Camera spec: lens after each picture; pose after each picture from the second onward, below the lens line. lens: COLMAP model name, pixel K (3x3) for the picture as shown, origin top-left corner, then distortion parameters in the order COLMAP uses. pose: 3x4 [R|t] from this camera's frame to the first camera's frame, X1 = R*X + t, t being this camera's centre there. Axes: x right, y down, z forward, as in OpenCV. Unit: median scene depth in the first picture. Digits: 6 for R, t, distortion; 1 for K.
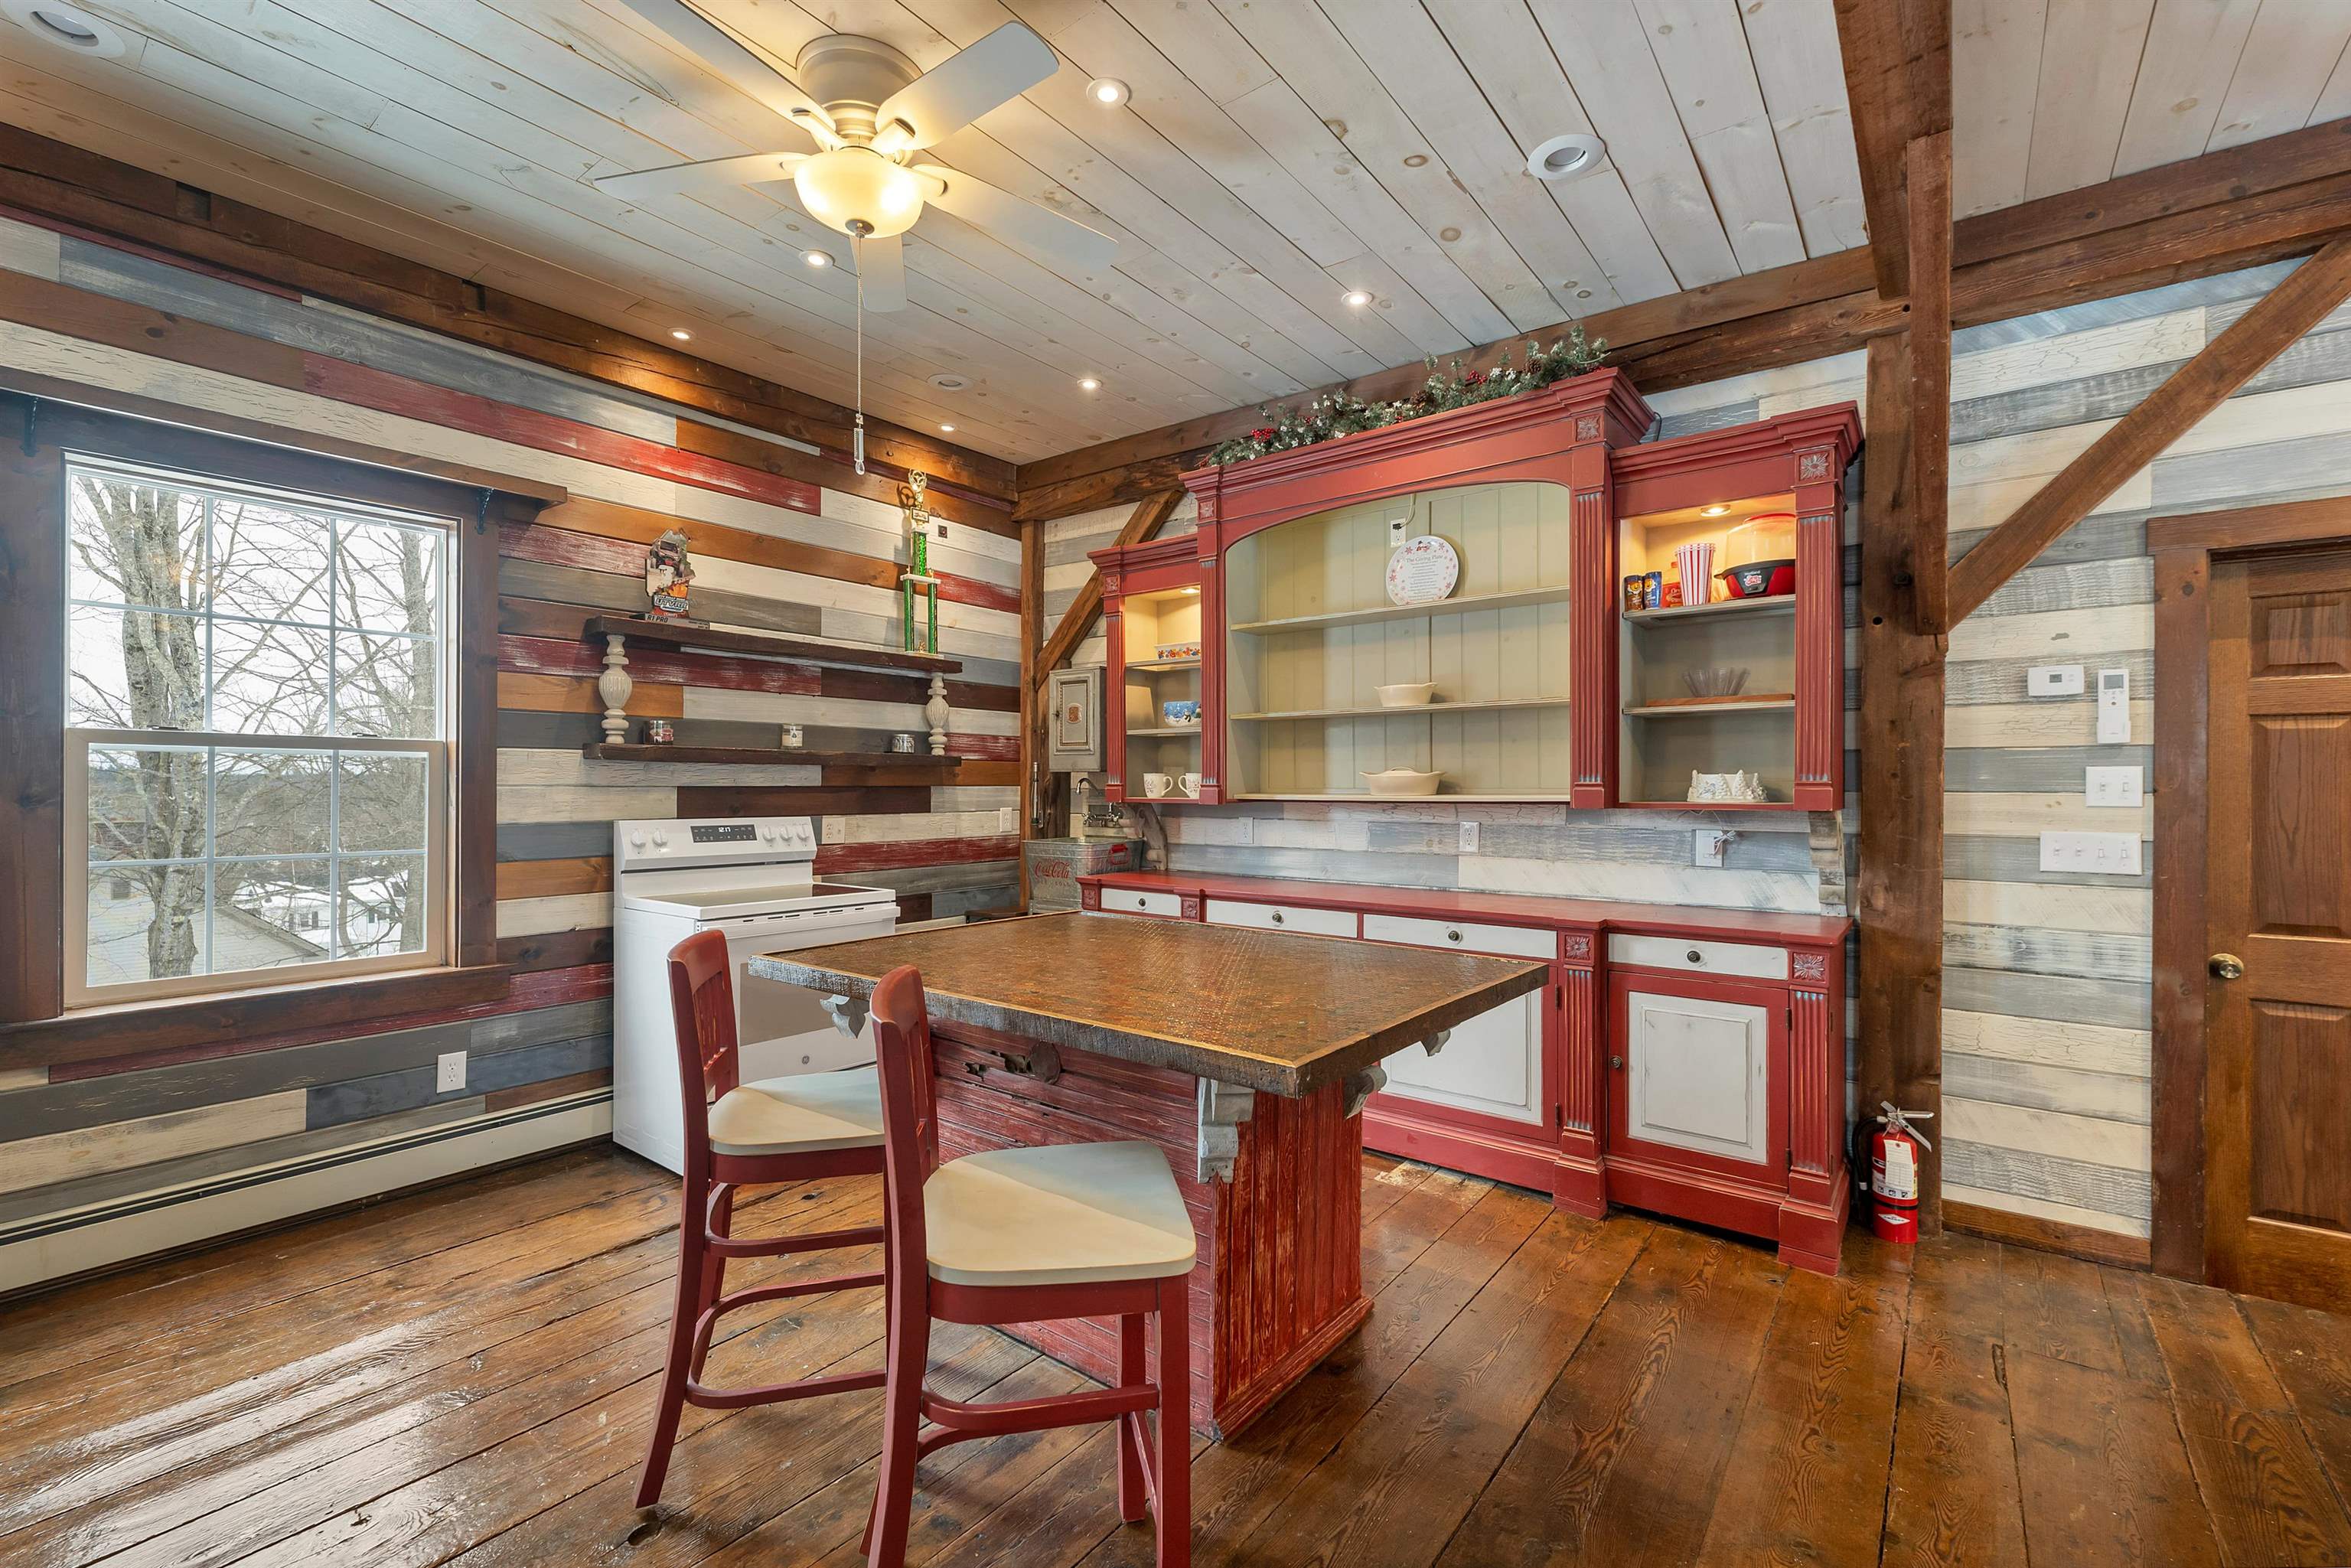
lens RADIAL K [[995.6, 0, 1177.8], [0, 995.6, 788.1], [0, 0, 1]] dist [-0.000835, 0.000278]
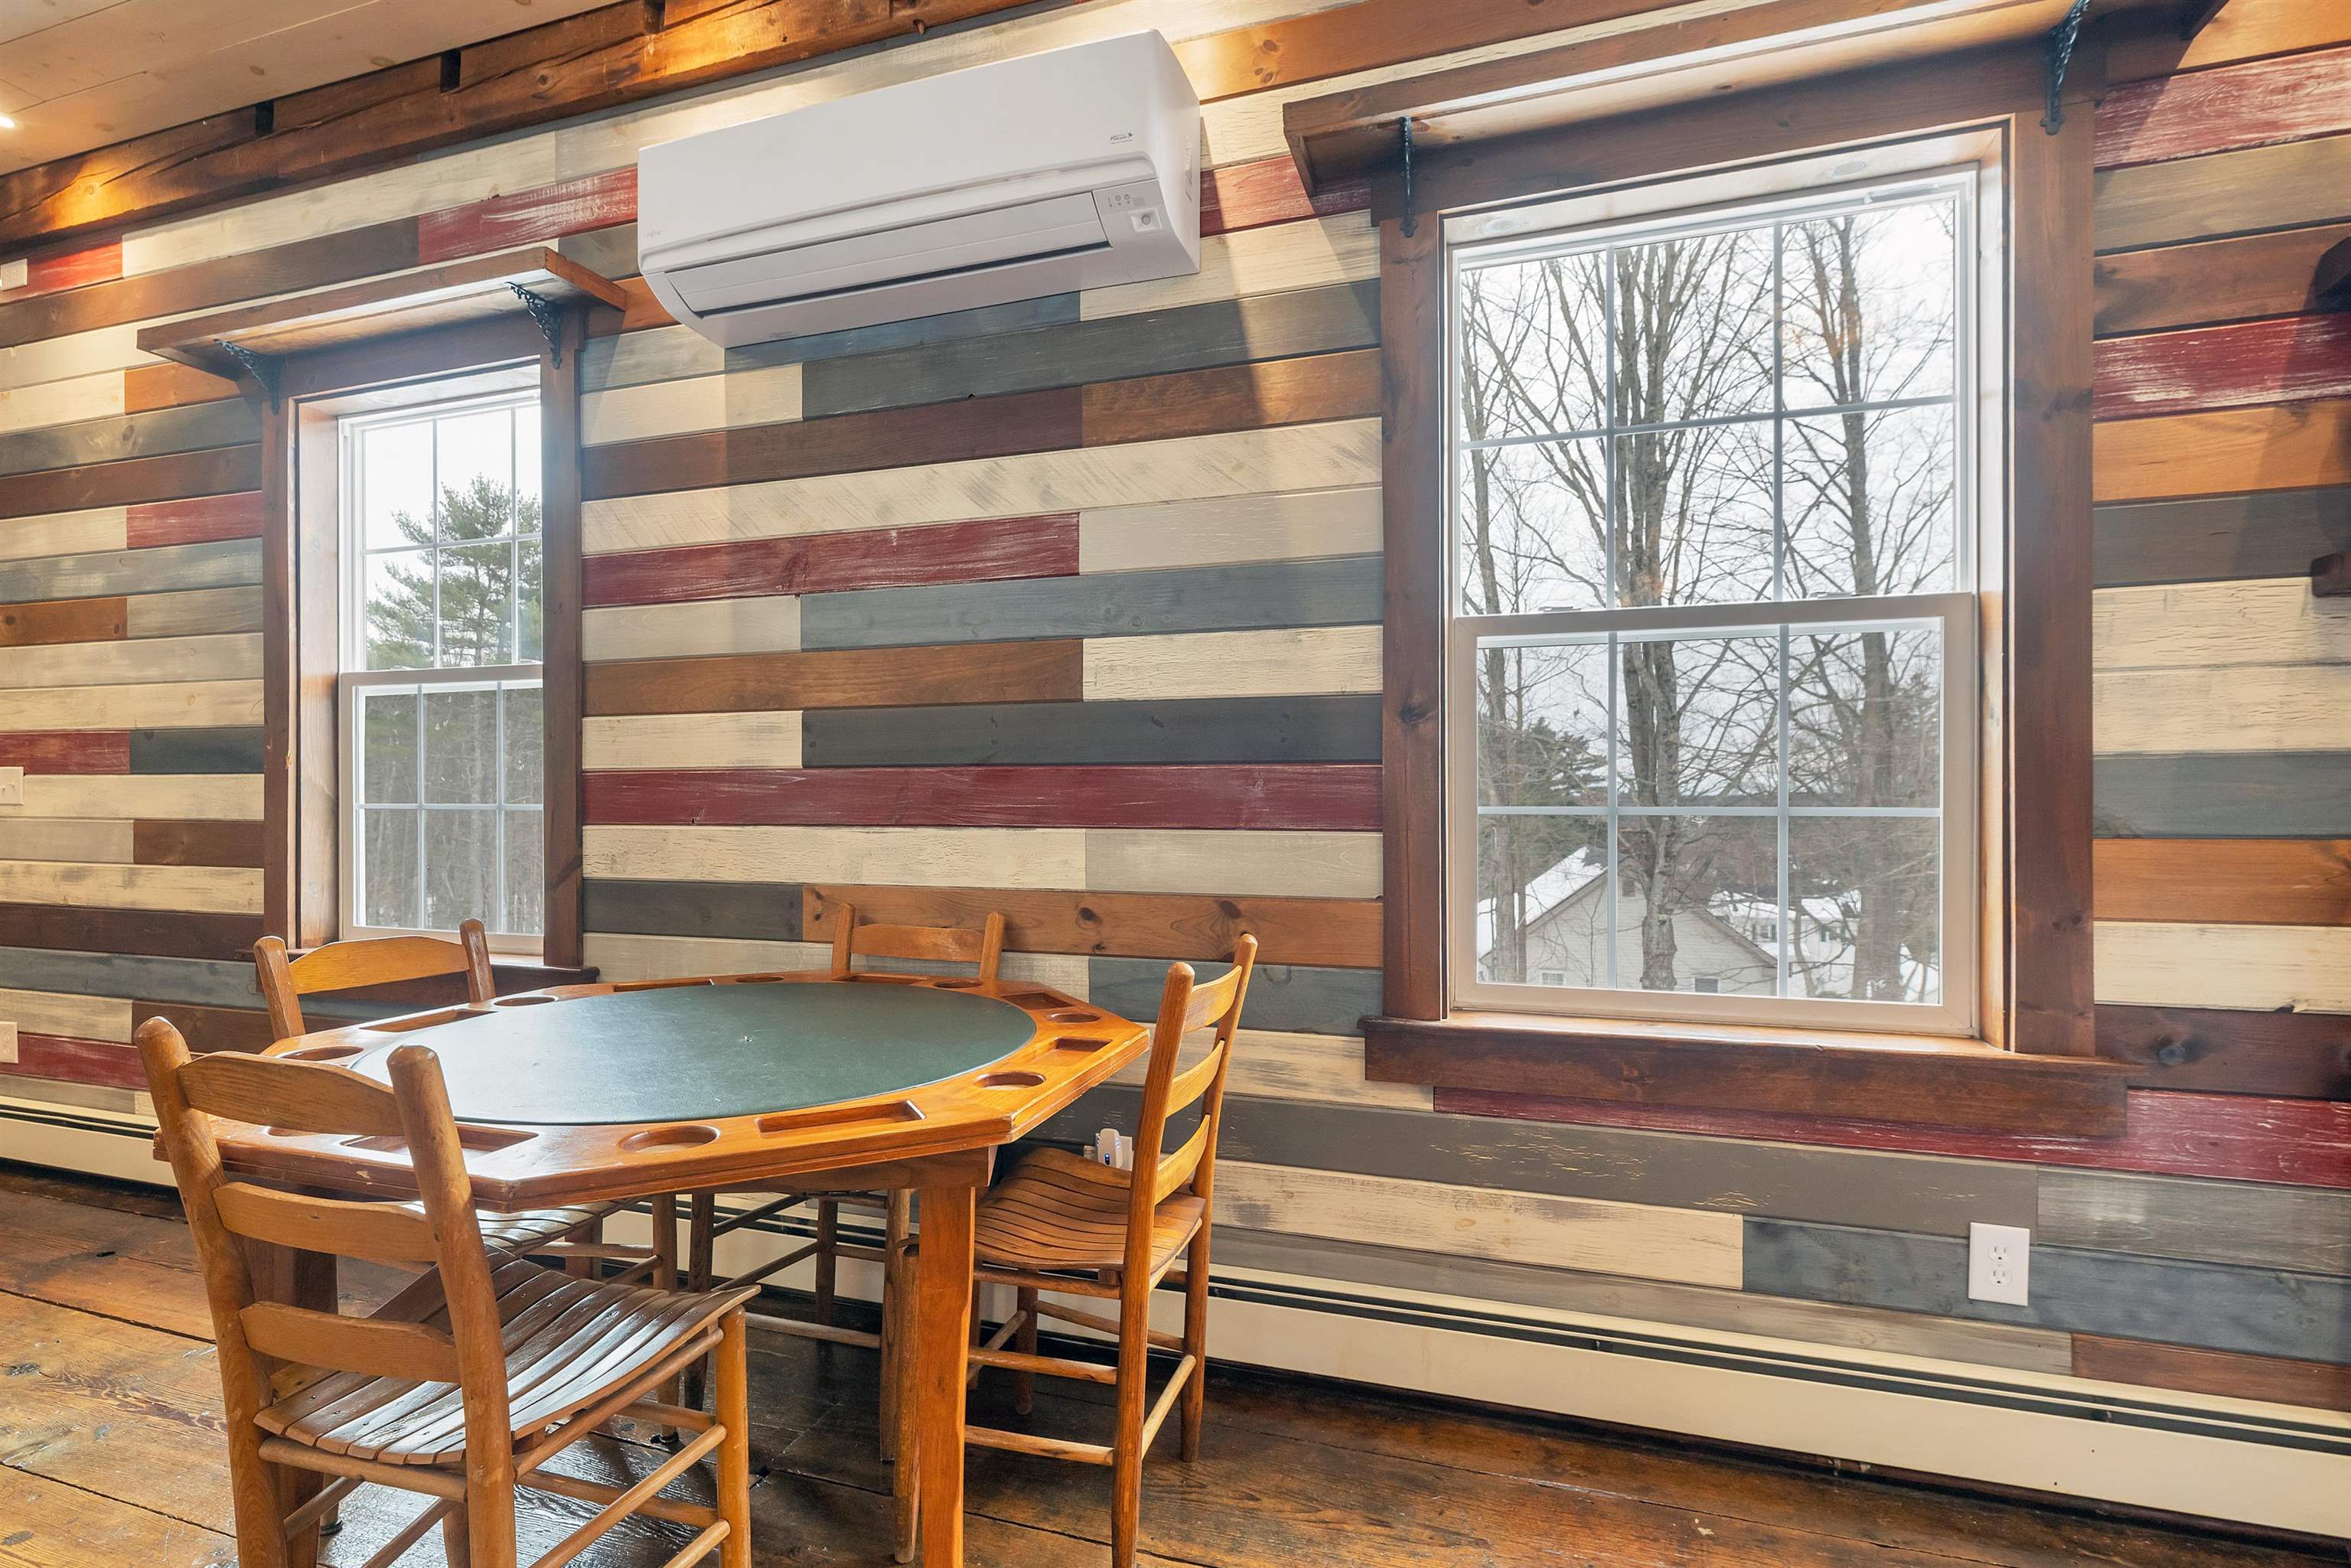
lens RADIAL K [[1081.9, 0, 1171.2], [0, 1081.9, 795.8], [0, 0, 1]] dist [0.003593, -0.000517]
pose [[0.342380, -0.010838, -0.939499, -0.340474], [-0.000355, 0.999932, -0.011664, 0.058283], [0.939562, 0.004327, 0.342353, 0.405494]]
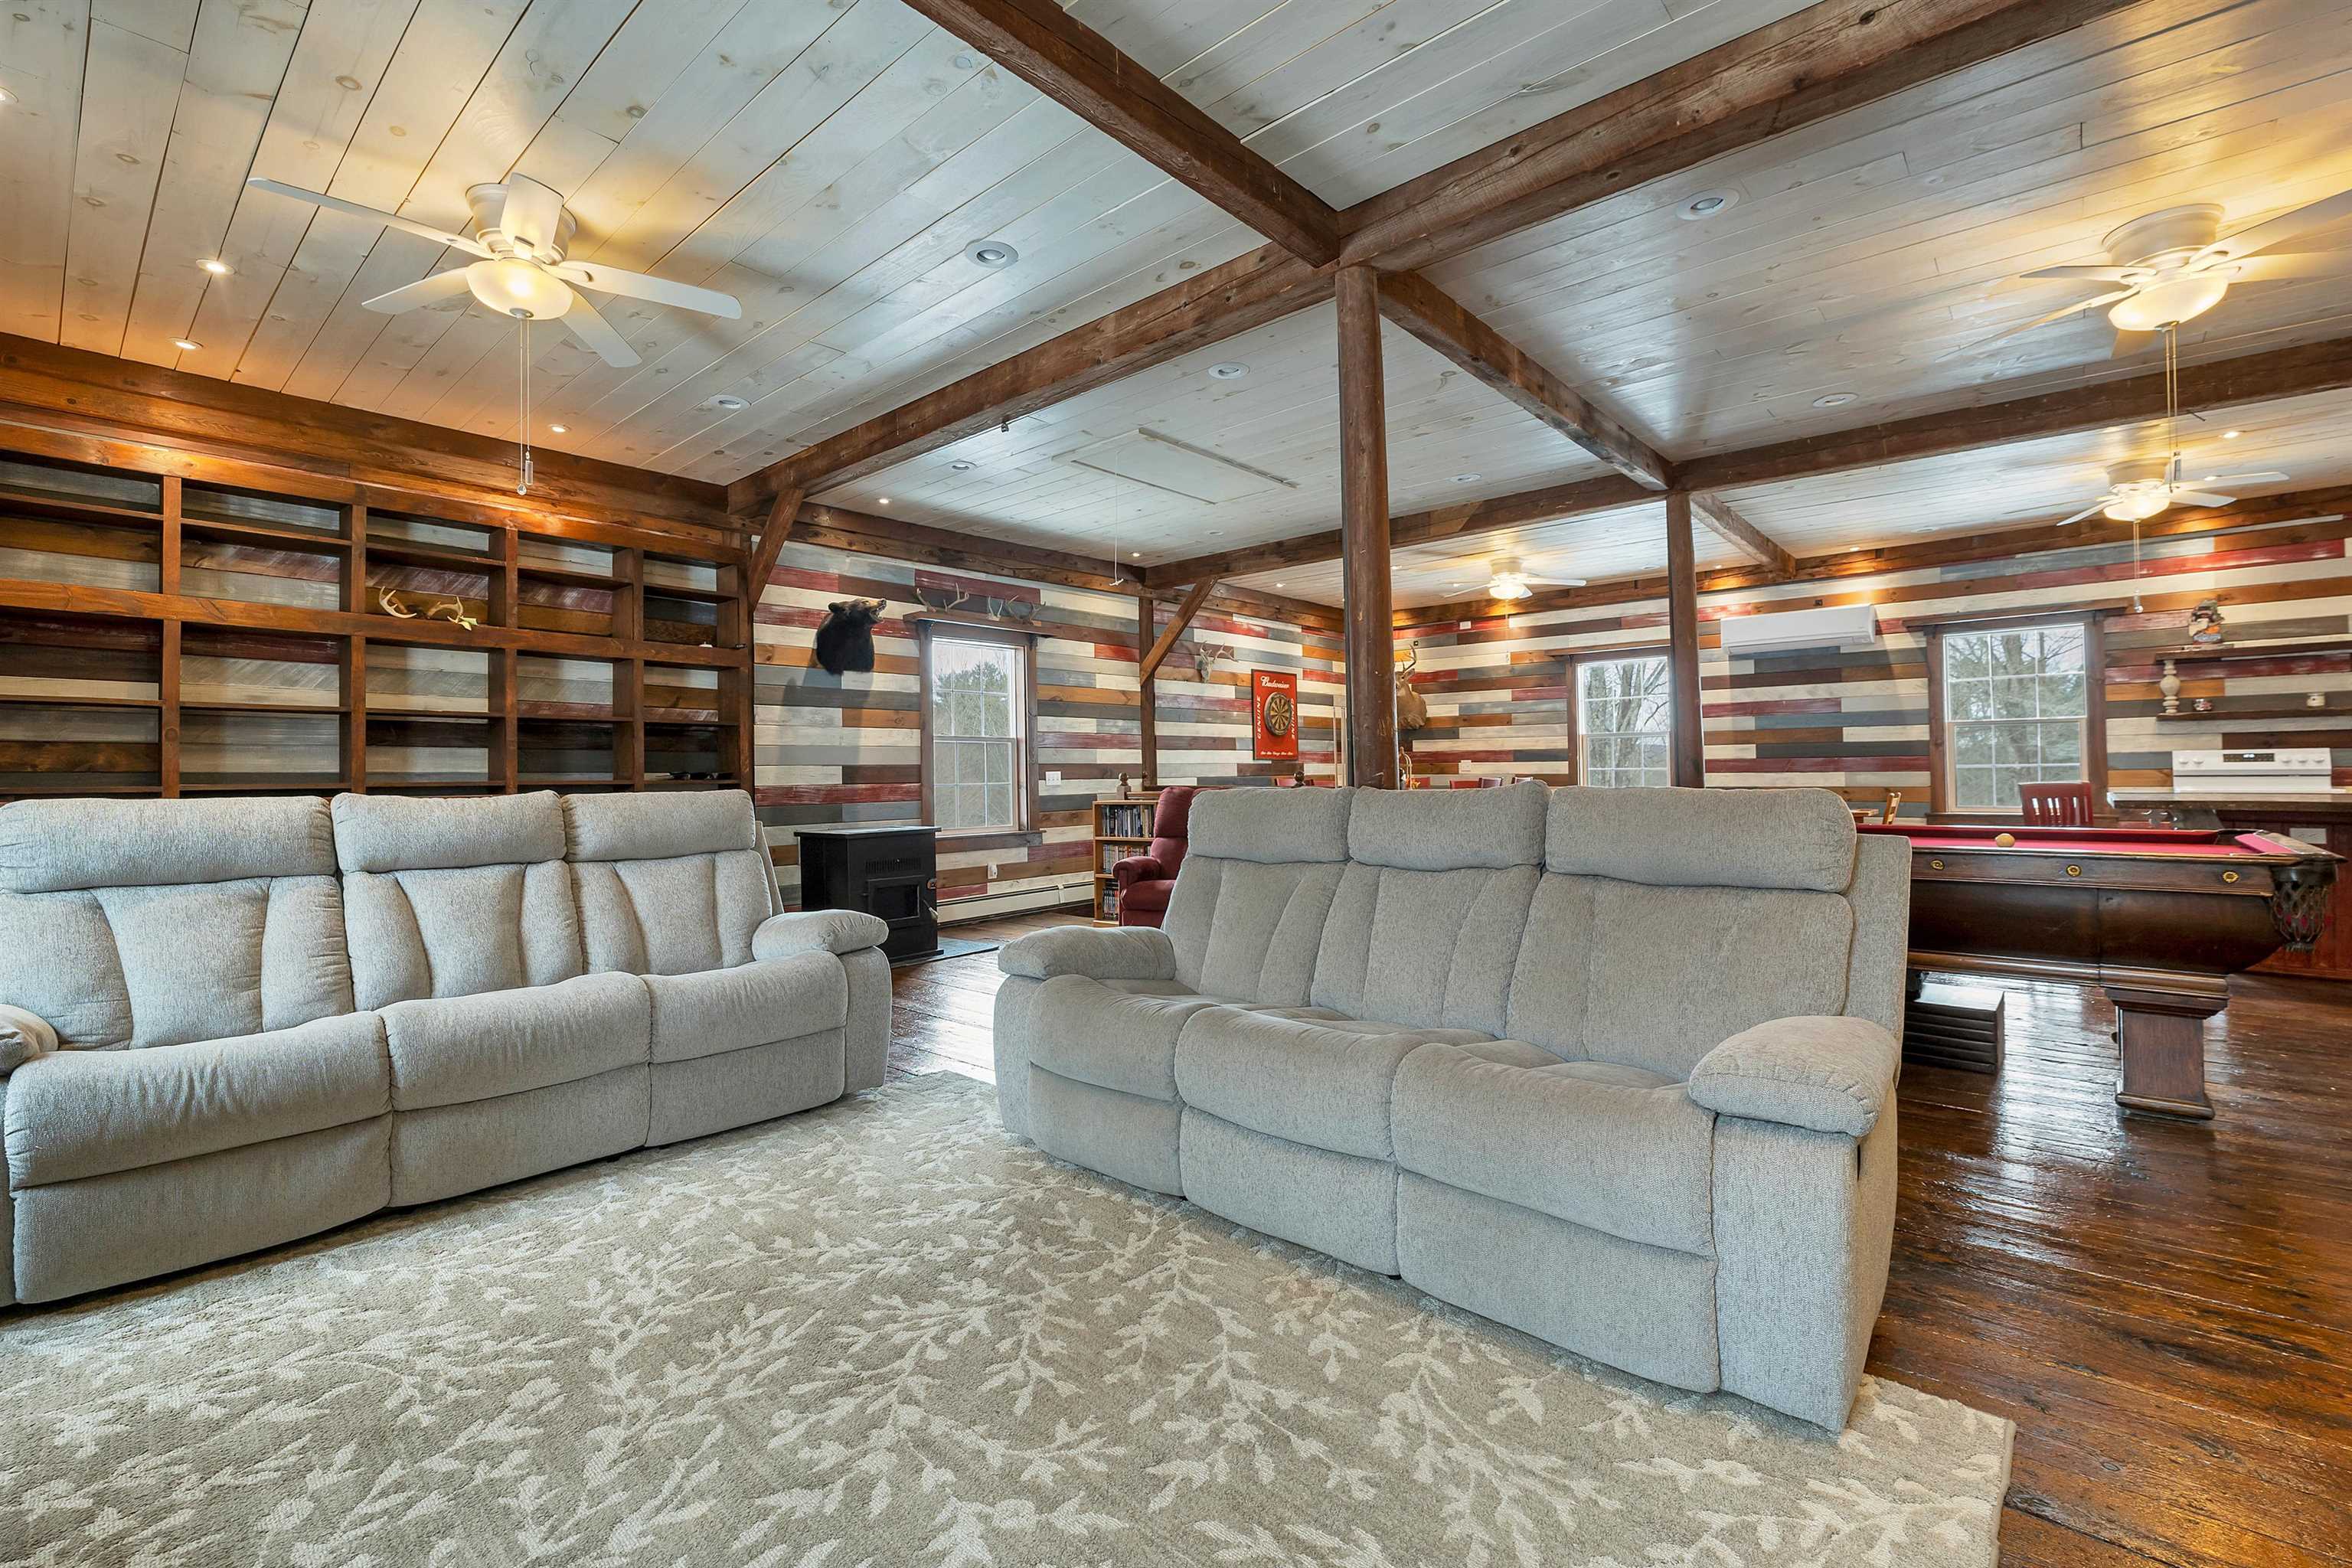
lens RADIAL K [[996.0, 0, 1191.1], [0, 996.0, 763.8], [0, 0, 1]] dist [-0.000835, 0.000278]
pose [[-0.047524, -0.012006, -0.998798, 1.570222], [0.010598, 0.999865, -0.012524, 0.064014], [0.998814, -0.011180, -0.047391, -0.909174]]
